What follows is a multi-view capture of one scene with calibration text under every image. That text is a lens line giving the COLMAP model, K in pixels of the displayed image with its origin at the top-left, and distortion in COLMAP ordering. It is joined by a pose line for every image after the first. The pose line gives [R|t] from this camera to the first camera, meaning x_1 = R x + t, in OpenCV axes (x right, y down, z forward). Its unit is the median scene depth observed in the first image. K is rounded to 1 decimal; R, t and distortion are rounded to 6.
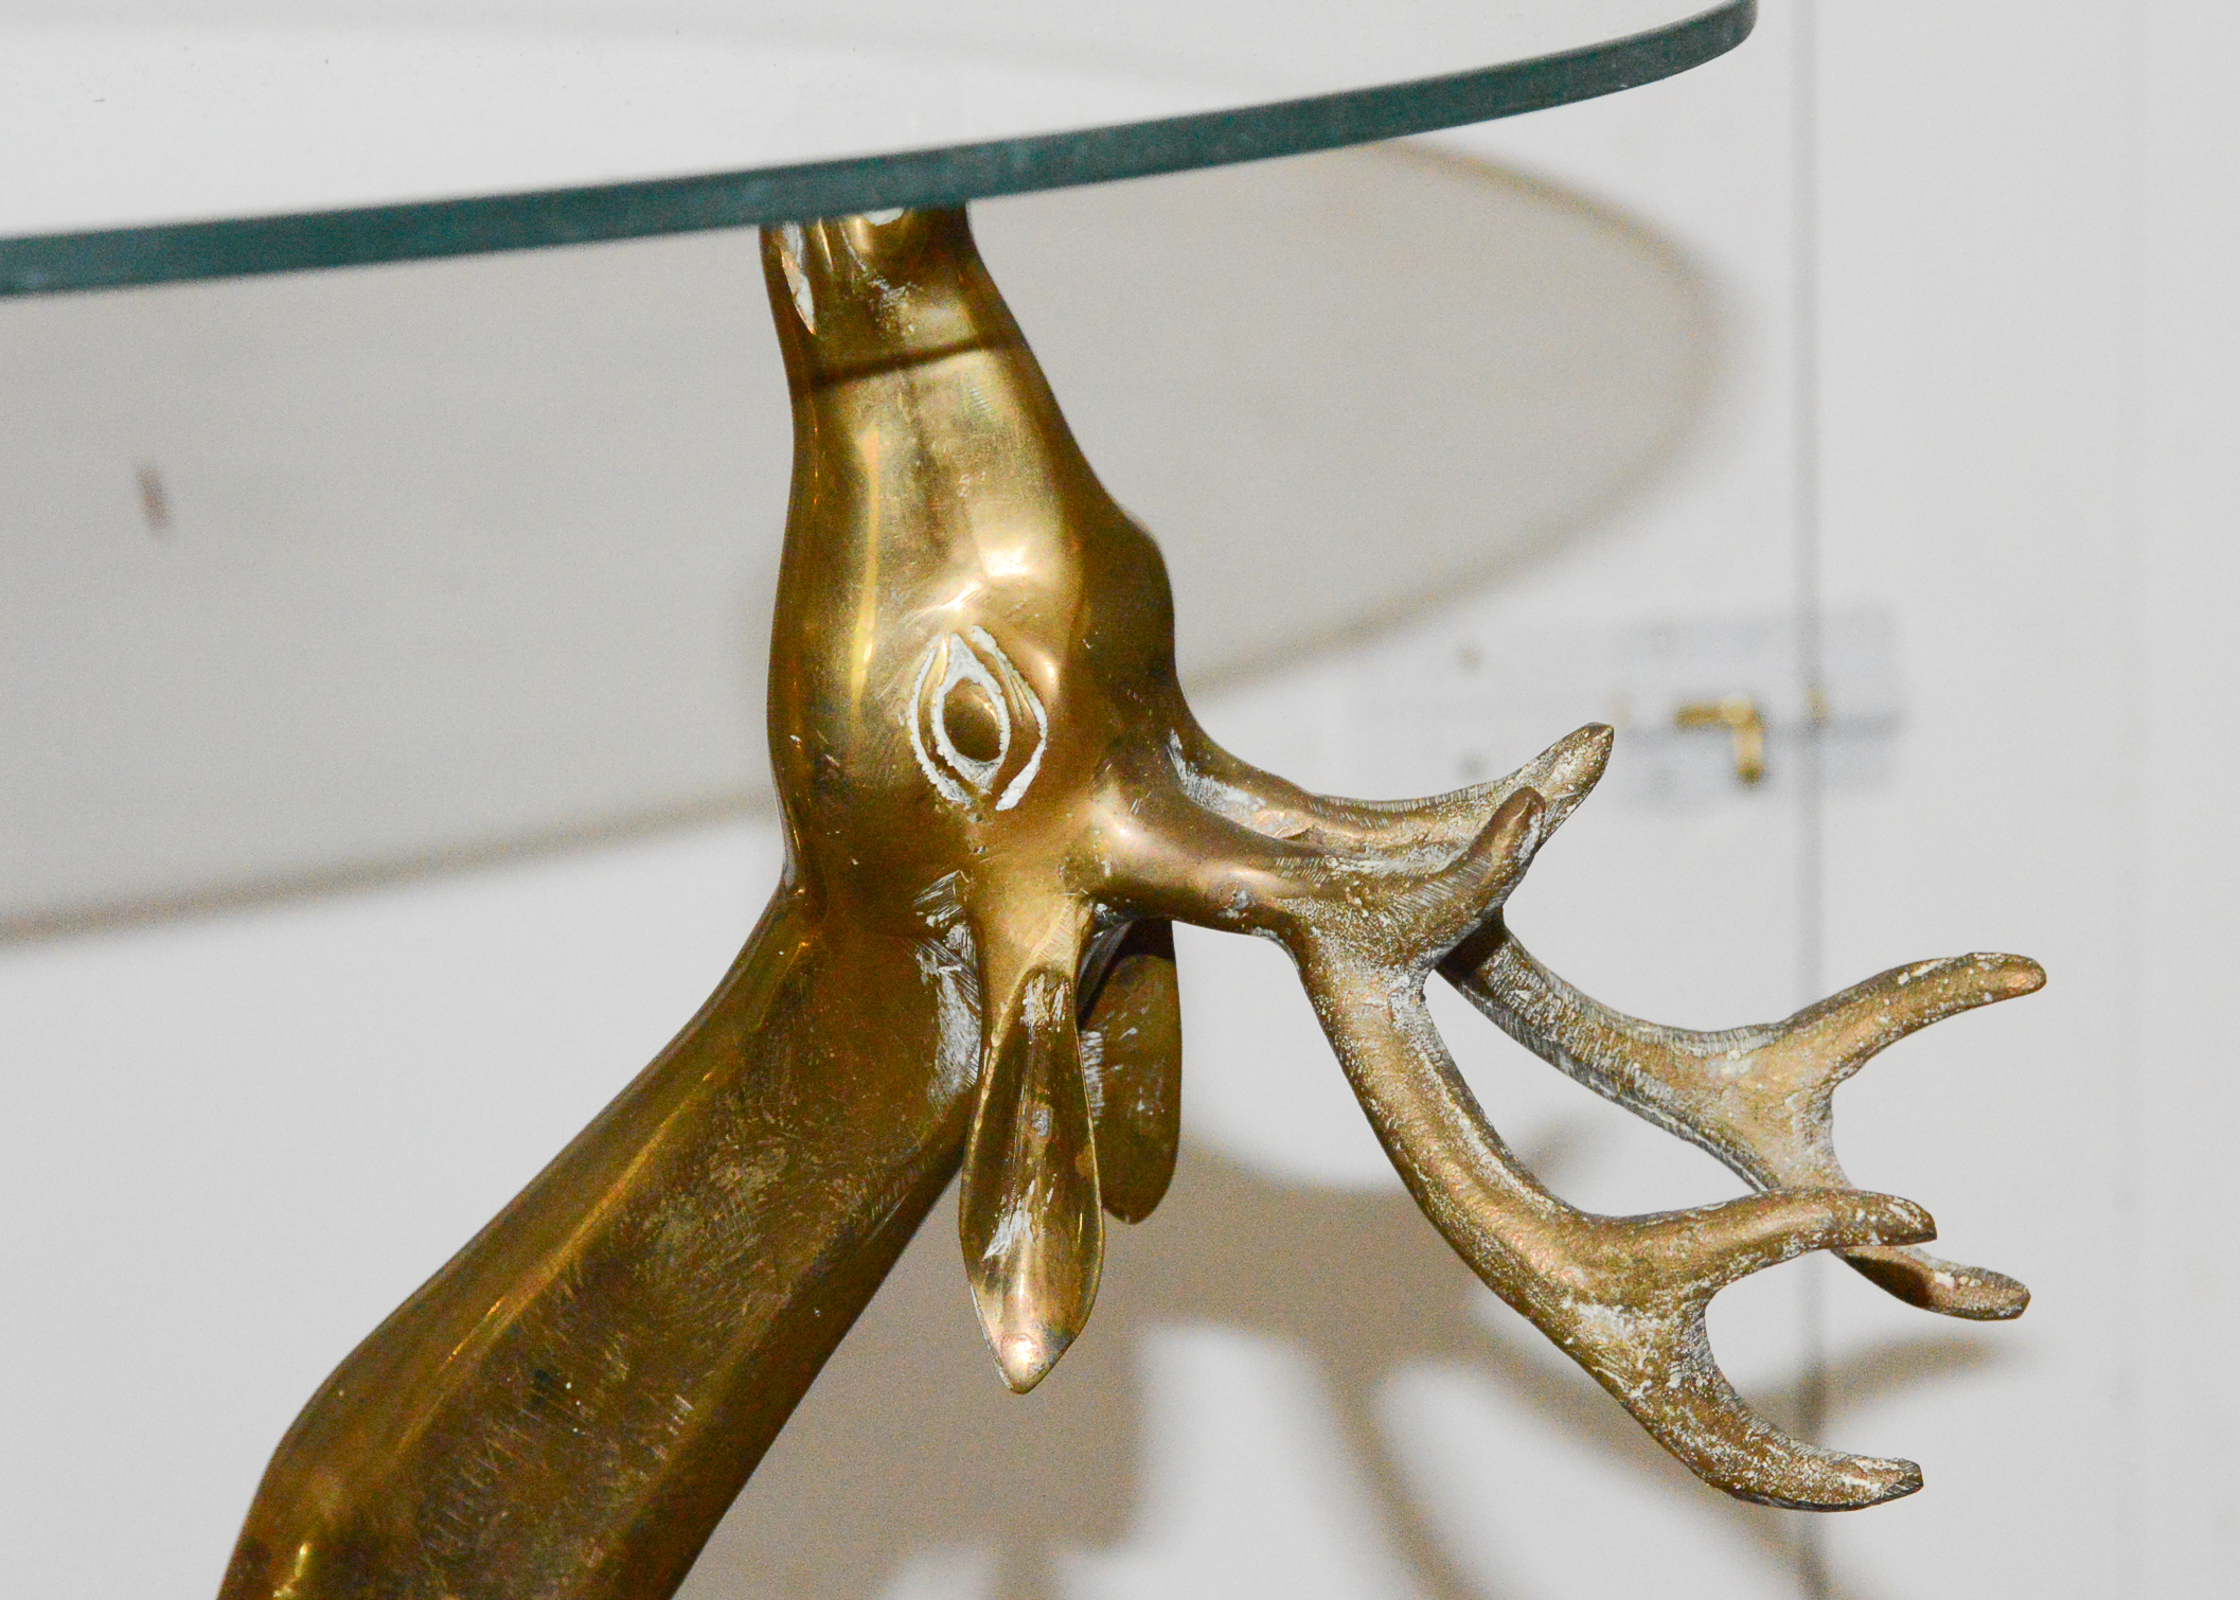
lens RADIAL K [[7981.7, 0, 1106.9], [0, 7981.7, 820.9], [0, 0, 1]] dist [0.273684, 0.000000]
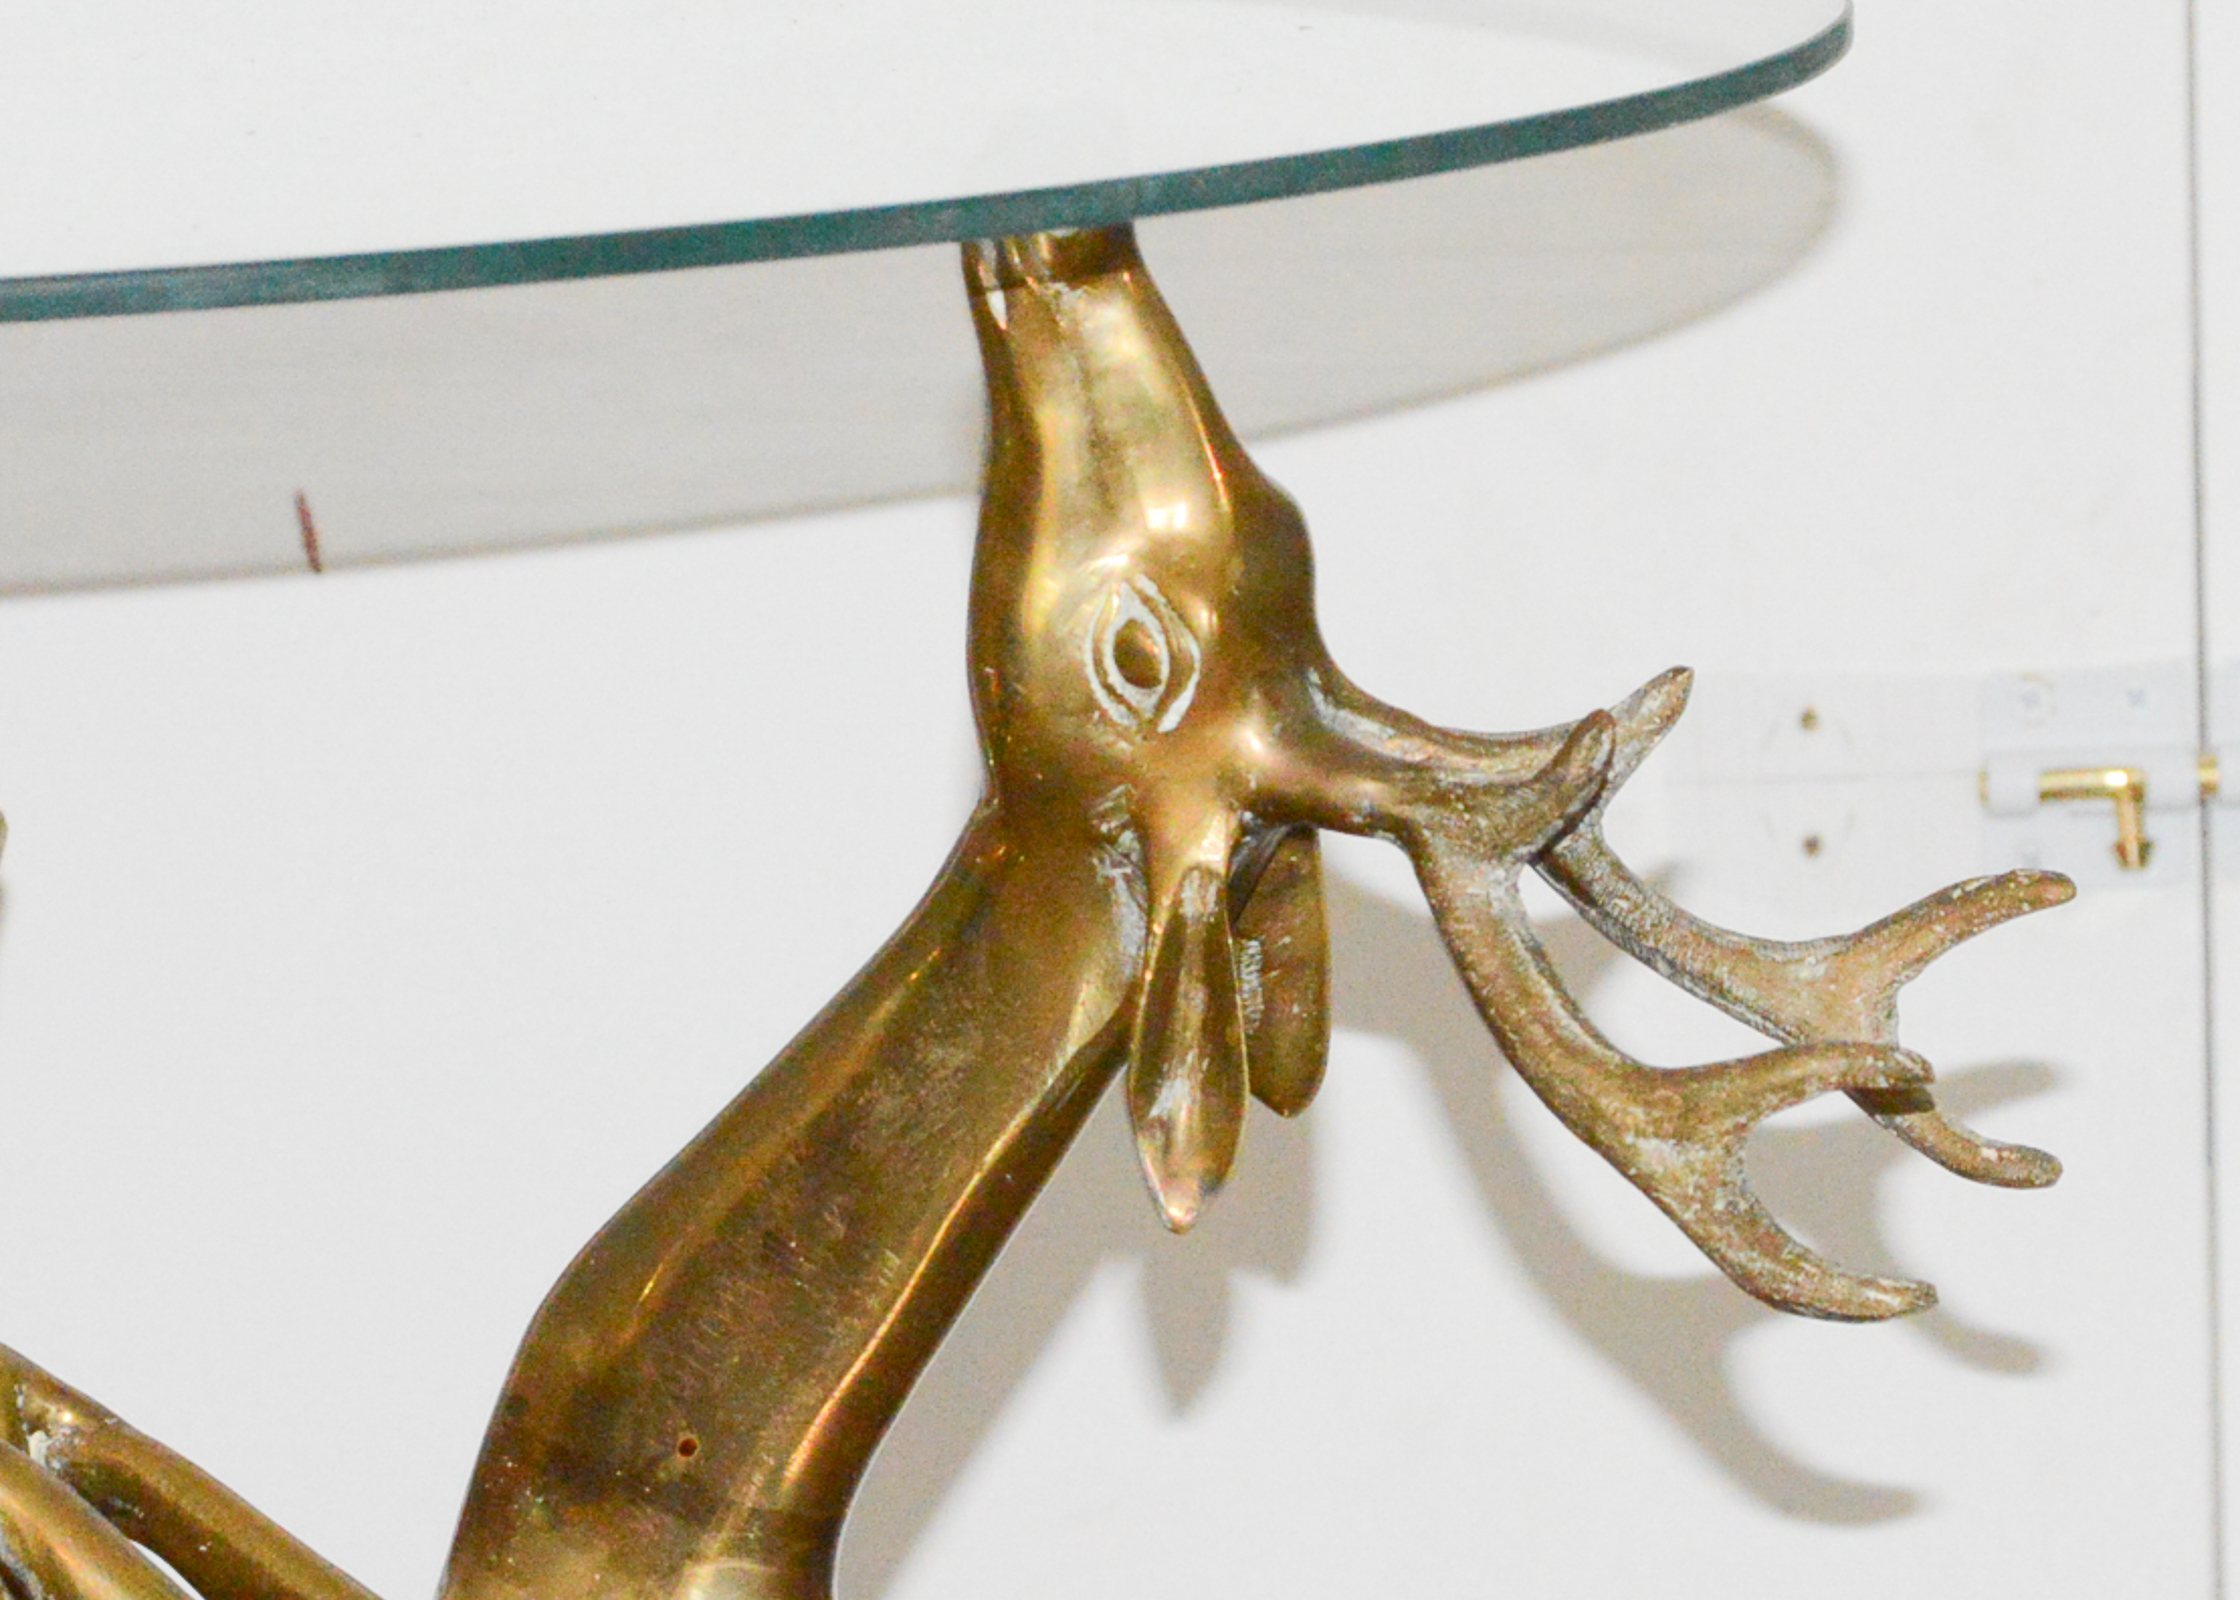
lens RADIAL K [[15156.9, 0, 1111.2], [0, 15156.9, 806.5], [0, 0, 1]] dist [0.134012, 0.000000]
pose [[0.999244, 0.002431, -0.038795, 0.064772], [-0.003738, 0.999426, -0.033670, 0.083452], [0.038691, 0.033789, 0.998680, -1.213034]]
